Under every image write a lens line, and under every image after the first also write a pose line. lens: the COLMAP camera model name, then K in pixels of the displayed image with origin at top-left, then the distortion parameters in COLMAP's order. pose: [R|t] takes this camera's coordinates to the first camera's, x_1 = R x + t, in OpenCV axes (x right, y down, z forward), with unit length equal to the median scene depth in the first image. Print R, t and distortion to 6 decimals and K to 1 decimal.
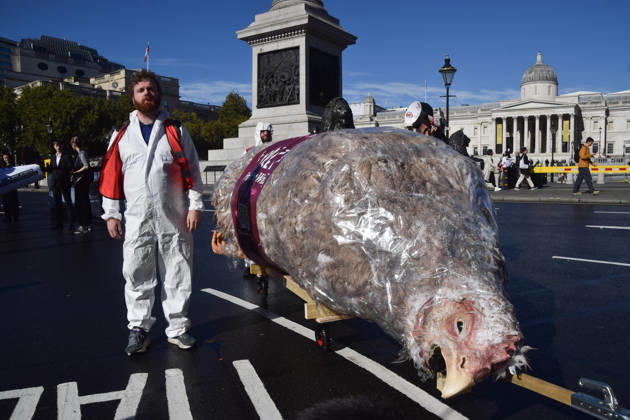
lens RADIAL K [[496.2, 0, 315.0], [0, 496.2, 210.0], [0, 0, 1]] dist [-0.167481, 0.107441]
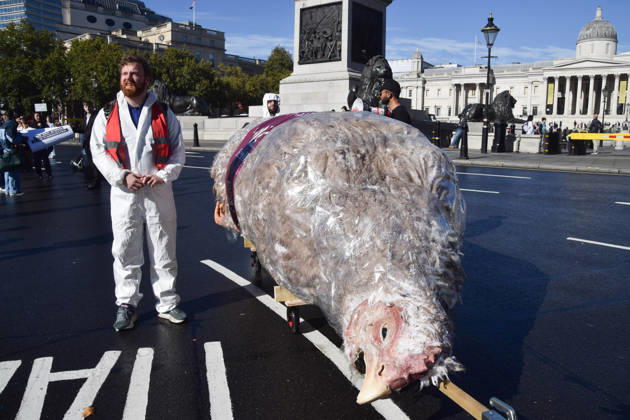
lens RADIAL K [[498.1, 0, 319.4], [0, 498.1, 198.2], [0, 0, 1]] dist [-0.164761, 0.111613]
pose [[0.996251, 0.029783, -0.081226, 0.148038], [-0.024388, 0.997481, 0.066612, -0.062022], [0.083005, -0.064381, 0.994467, 0.001915]]
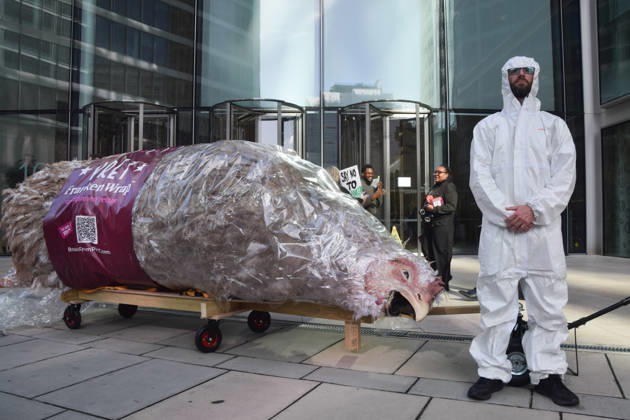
lens RADIAL K [[496.2, 0, 315.0], [0, 496.2, 210.0], [0, 0, 1]] dist [-0.167481, 0.107441]
pose [[0.735546, 0.025506, 0.676994, -0.528296], [0.061325, 0.992682, -0.104028, 0.115329], [-0.674693, 0.118034, 0.728599, 0.078976]]
